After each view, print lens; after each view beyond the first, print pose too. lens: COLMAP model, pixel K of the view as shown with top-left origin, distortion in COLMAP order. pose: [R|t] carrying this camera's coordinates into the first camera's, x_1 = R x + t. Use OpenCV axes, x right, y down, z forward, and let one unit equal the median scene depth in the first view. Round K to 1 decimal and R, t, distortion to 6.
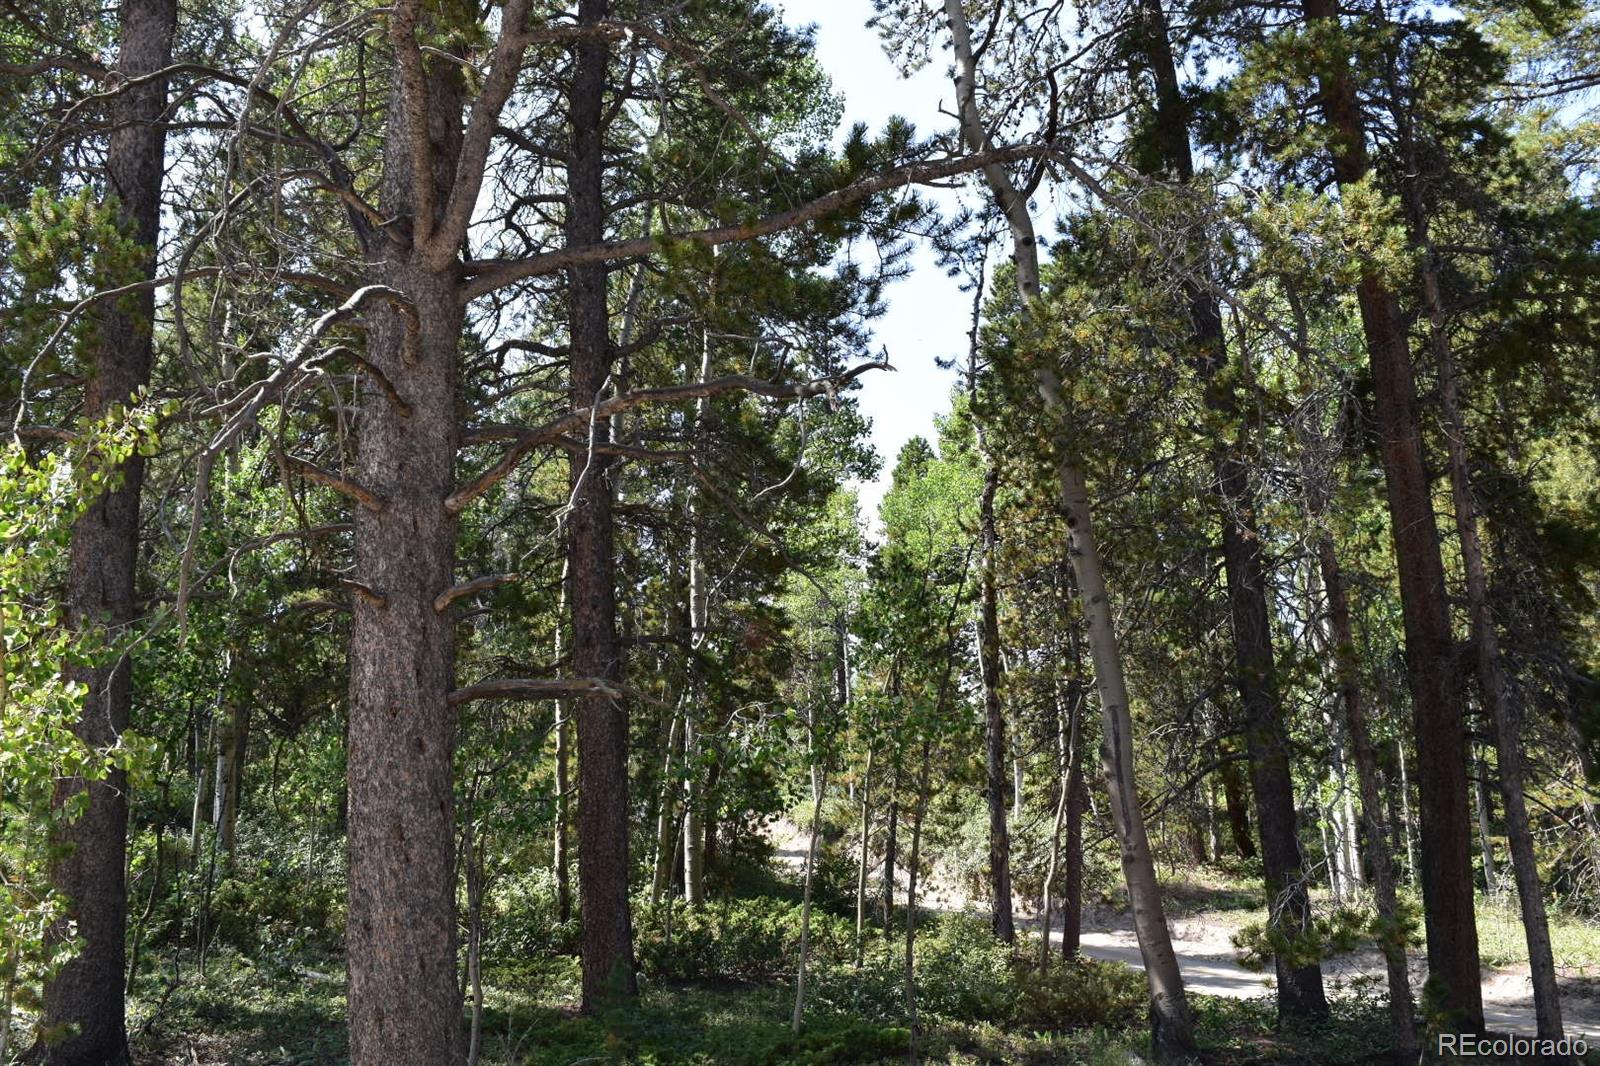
lens RADIAL K [[1226.3, 0, 800.0], [0, 1226.3, 533.0], [0, 0, 1]] dist [-0.083631, 0.005834]
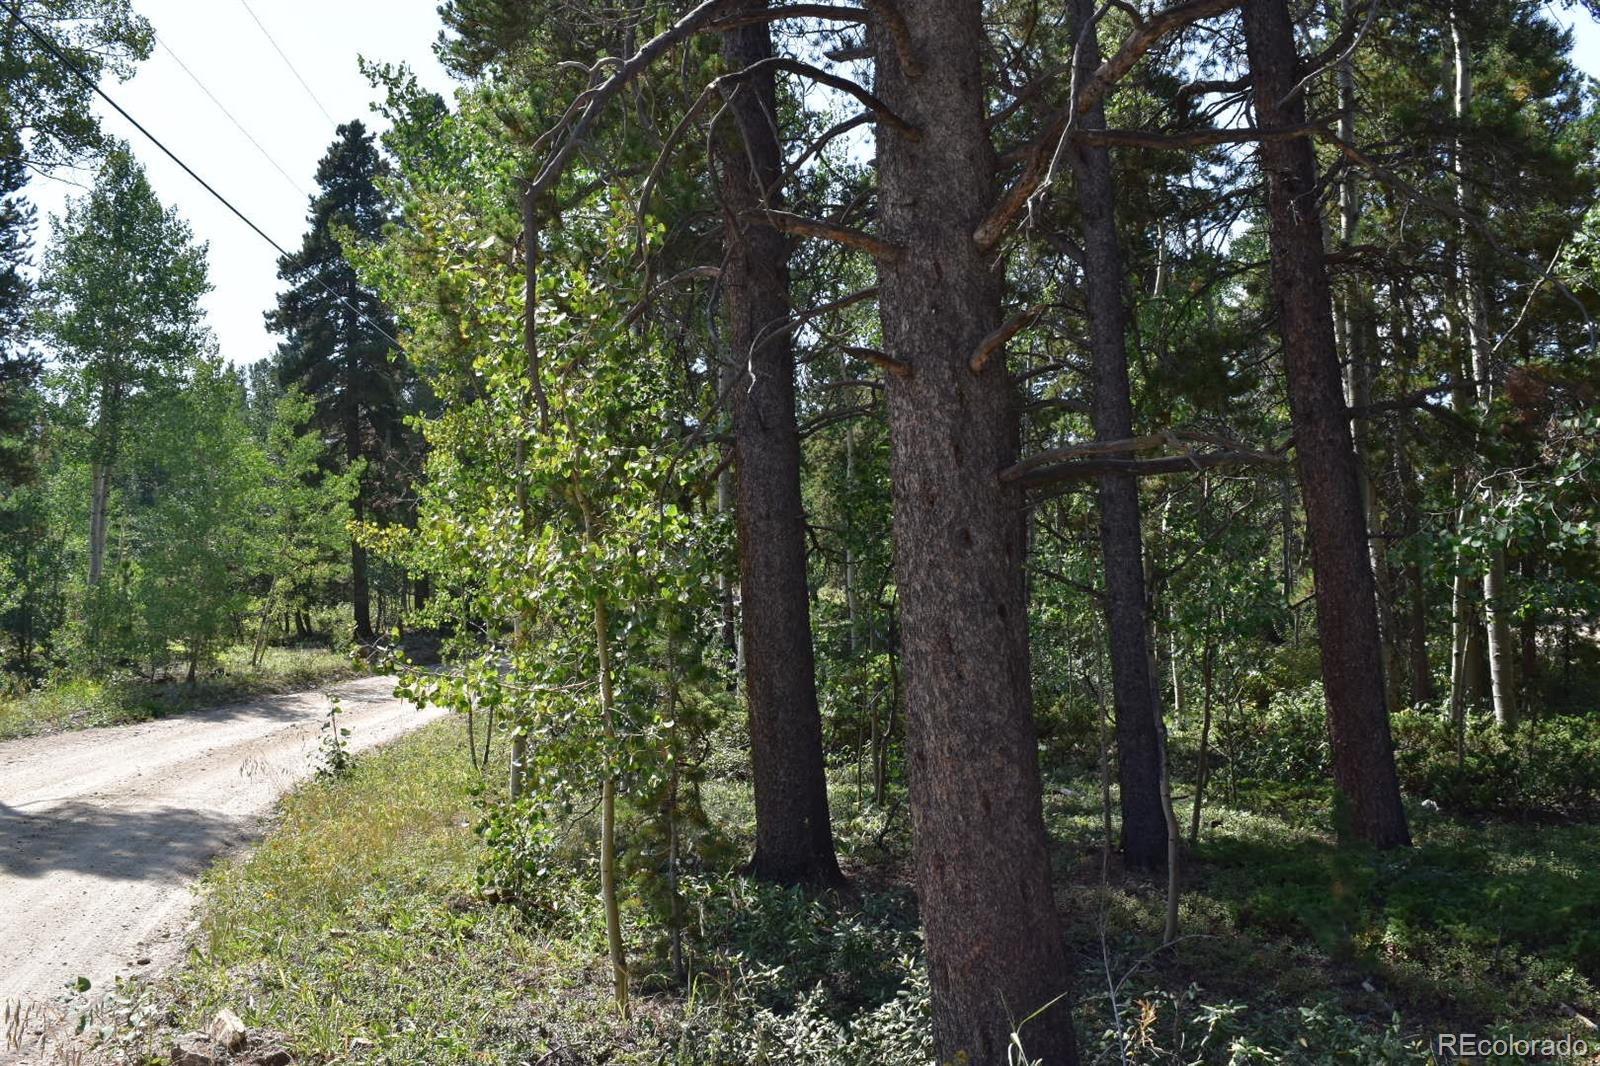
lens RADIAL K [[1226.3, 0, 800.0], [0, 1226.3, 533.0], [0, 0, 1]] dist [-0.083631, 0.005834]
pose [[0.798792, -0.068702, -0.597672, 0.034058], [0.155966, 0.983141, 0.095438, 0.030606], [0.581039, -0.169451, 0.796040, 0.114633]]
